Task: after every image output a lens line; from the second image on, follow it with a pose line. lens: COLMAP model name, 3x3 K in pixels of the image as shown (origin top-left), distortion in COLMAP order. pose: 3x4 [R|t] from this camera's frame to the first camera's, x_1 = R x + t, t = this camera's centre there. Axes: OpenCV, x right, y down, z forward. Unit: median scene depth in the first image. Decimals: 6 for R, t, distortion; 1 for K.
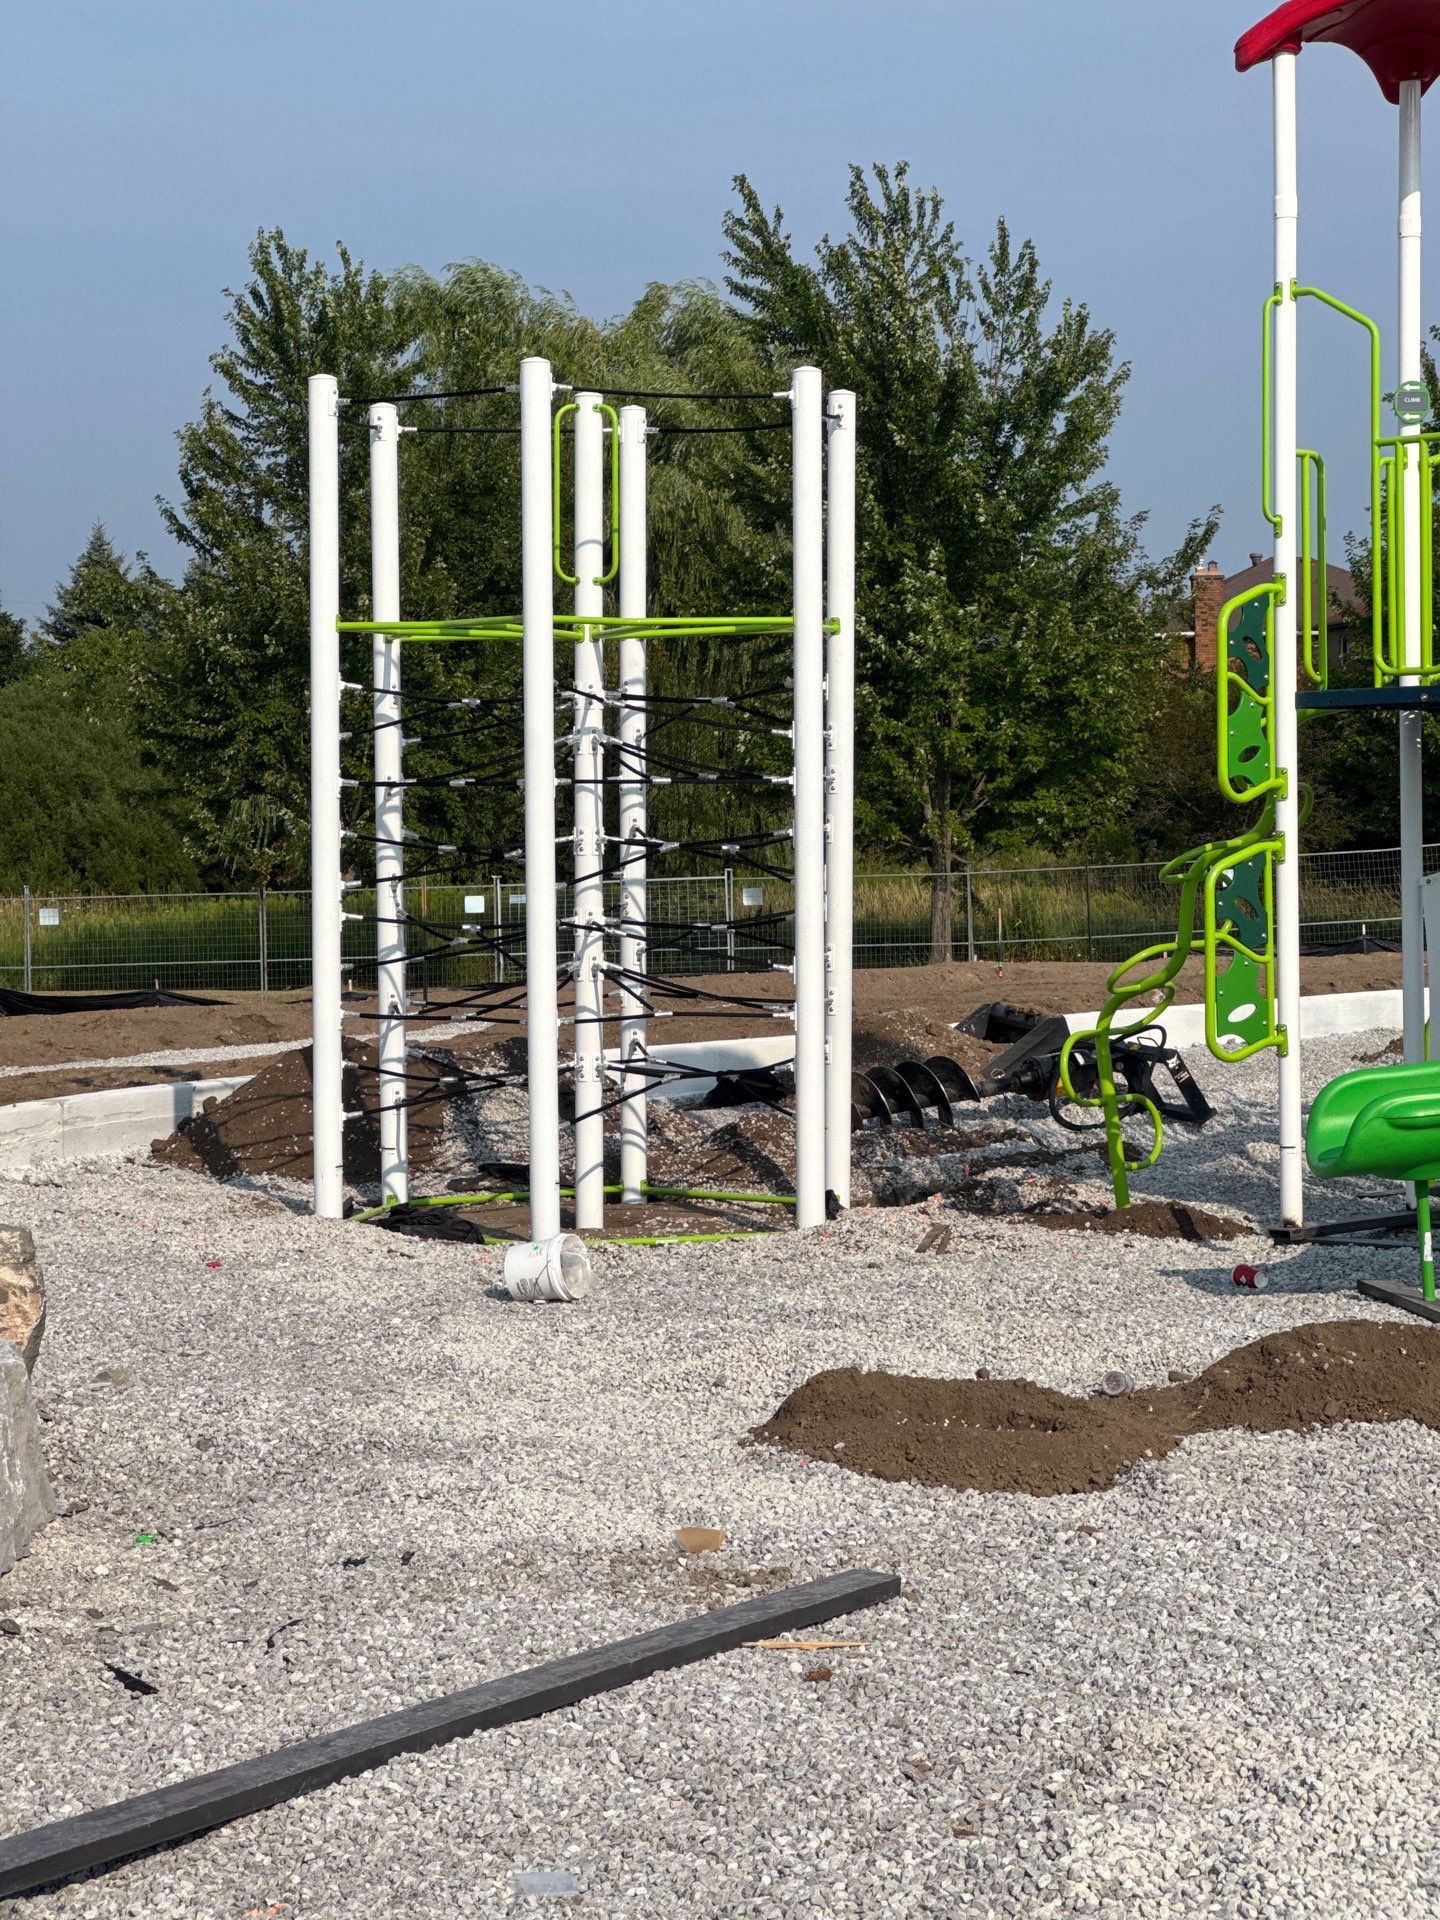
lens RADIAL K [[4470.7, 0, 719.2], [0, 4470.7, 950.4], [0, 0, 1]] dist [0.001981, 2.853400]
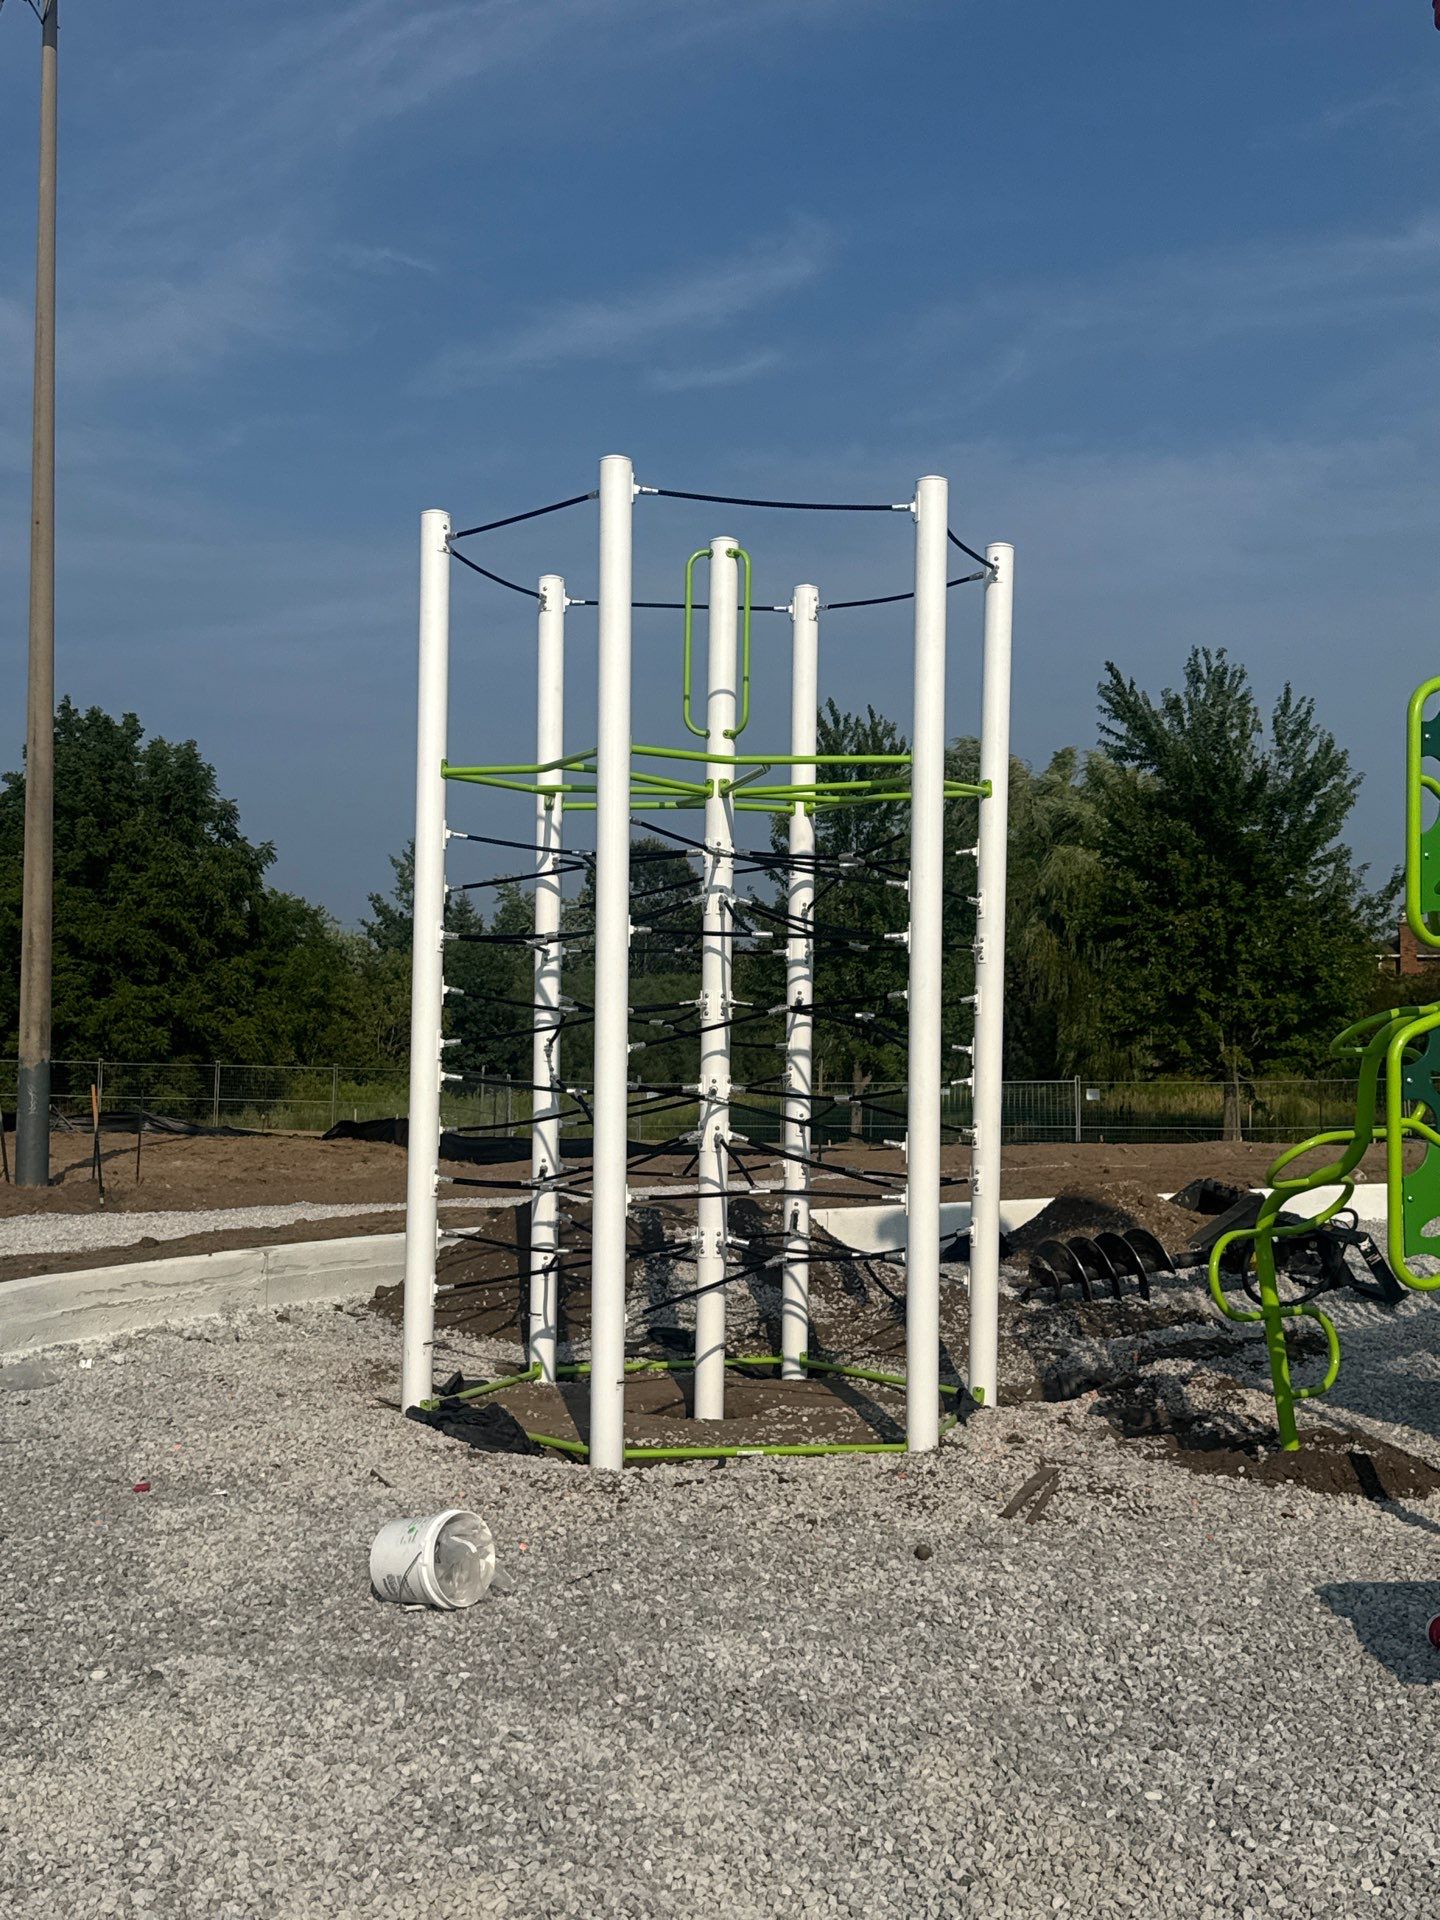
lens RADIAL K [[2142.8, 0, 722.0], [0, 2142.8, 976.6], [0, 0, 1]] dist [0.112531, 0.000134]
pose [[0.980367, 0.012365, -0.196794, 0.058733], [-0.025900, 0.997460, -0.066351, 0.000054], [0.195473, 0.070146, 0.978197, 0.521118]]
